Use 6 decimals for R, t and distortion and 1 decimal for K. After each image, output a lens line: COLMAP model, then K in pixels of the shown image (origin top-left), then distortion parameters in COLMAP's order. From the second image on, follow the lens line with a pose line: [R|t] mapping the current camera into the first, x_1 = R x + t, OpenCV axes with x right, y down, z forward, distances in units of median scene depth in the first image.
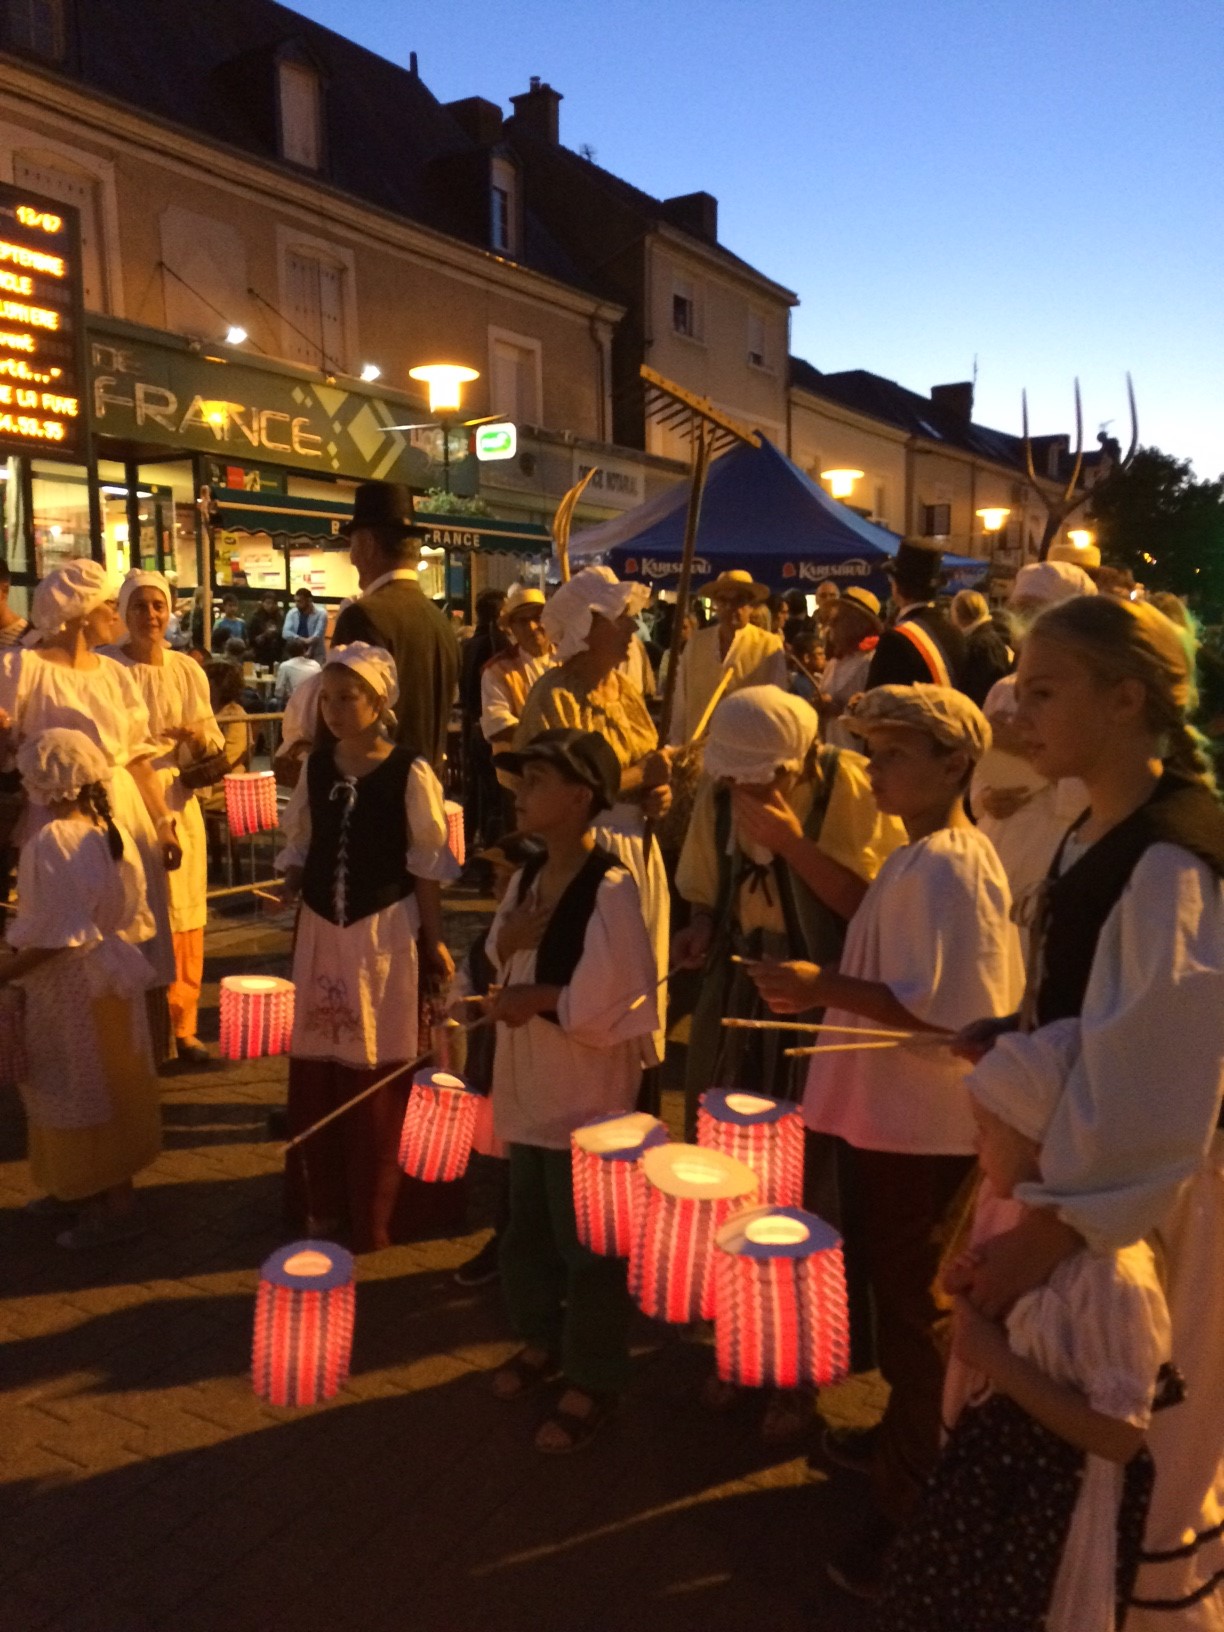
lens RADIAL K [[1351.8, 0, 612.0], [0, 1351.8, 816.0], [0, 0, 1]] dist [-0.001879, -0.014174]
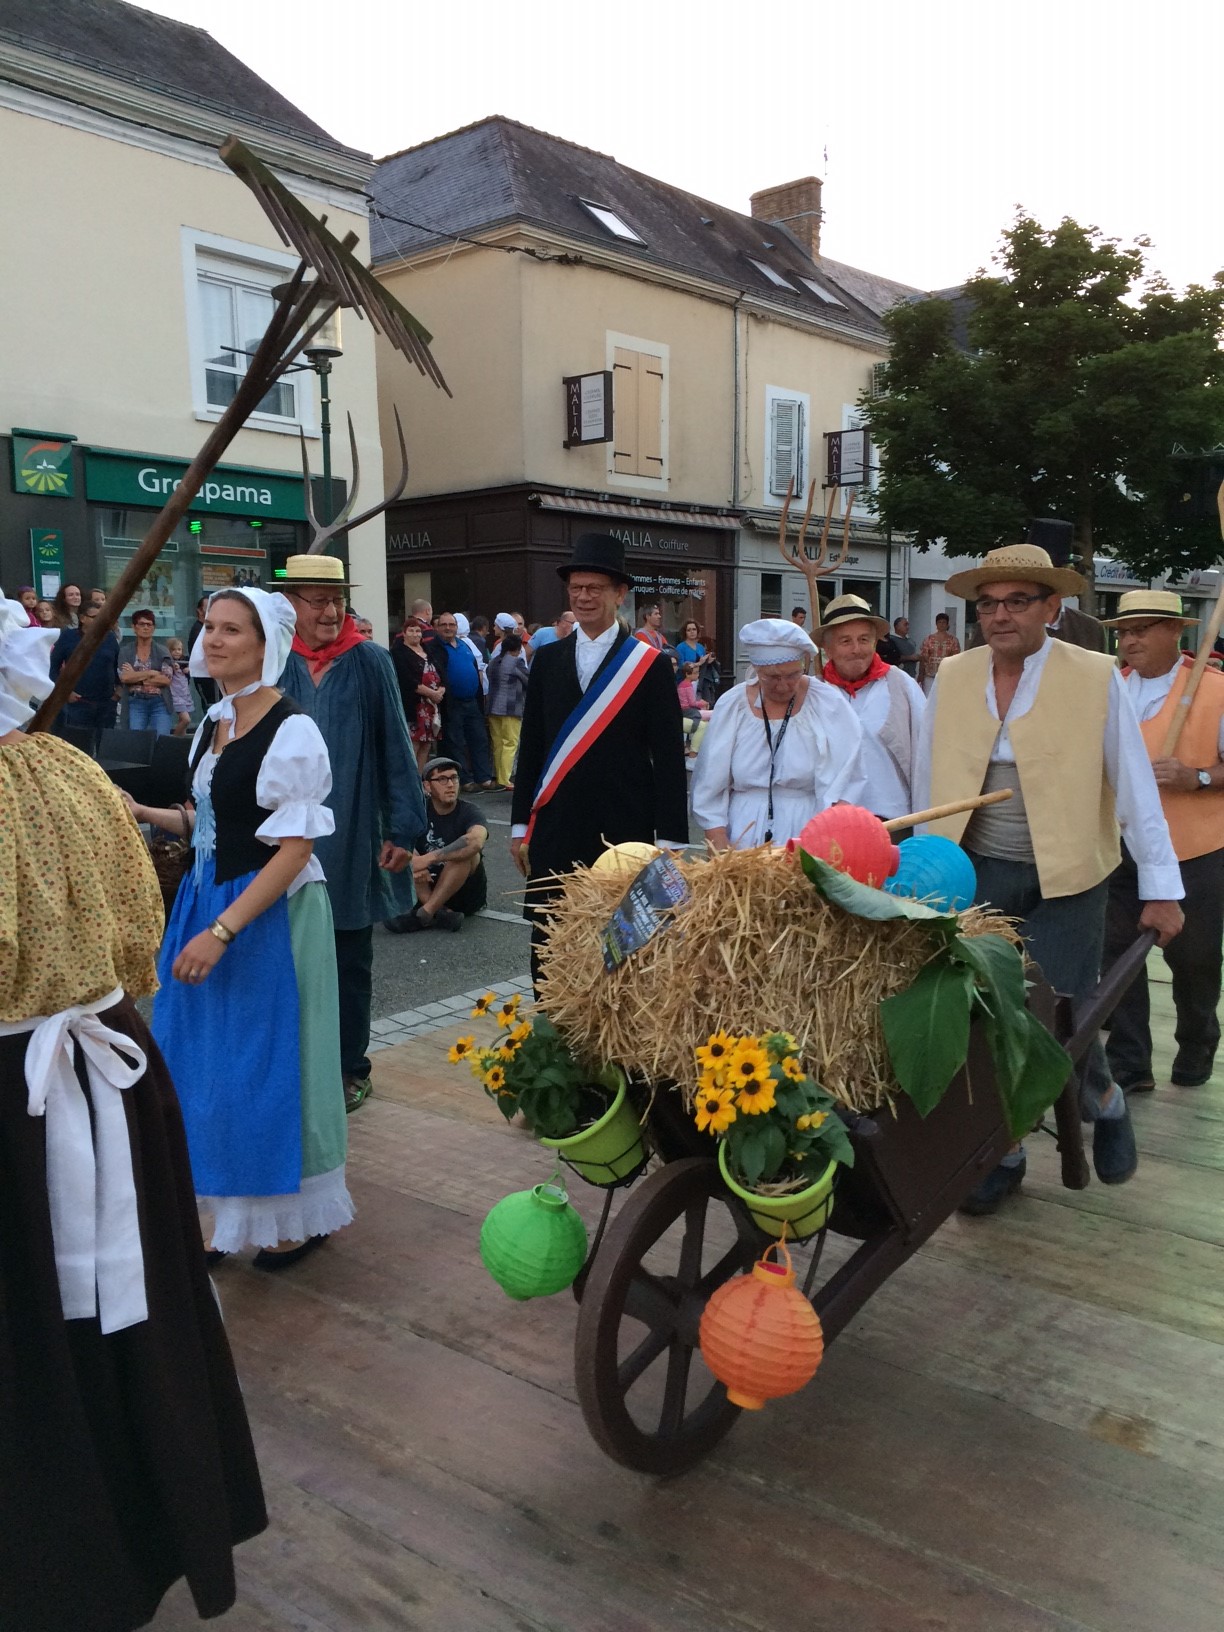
lens RADIAL K [[1405.9, 0, 605.1], [0, 1405.9, 829.5], [0, 0, 1]] dist [0.016920, 0.011552]
pose [[0.987574, 0.024075, -0.155297, 0.635808], [-0.025487, 0.999650, -0.007108, -0.140853], [0.155072, 0.010978, 0.987842, 1.029942]]
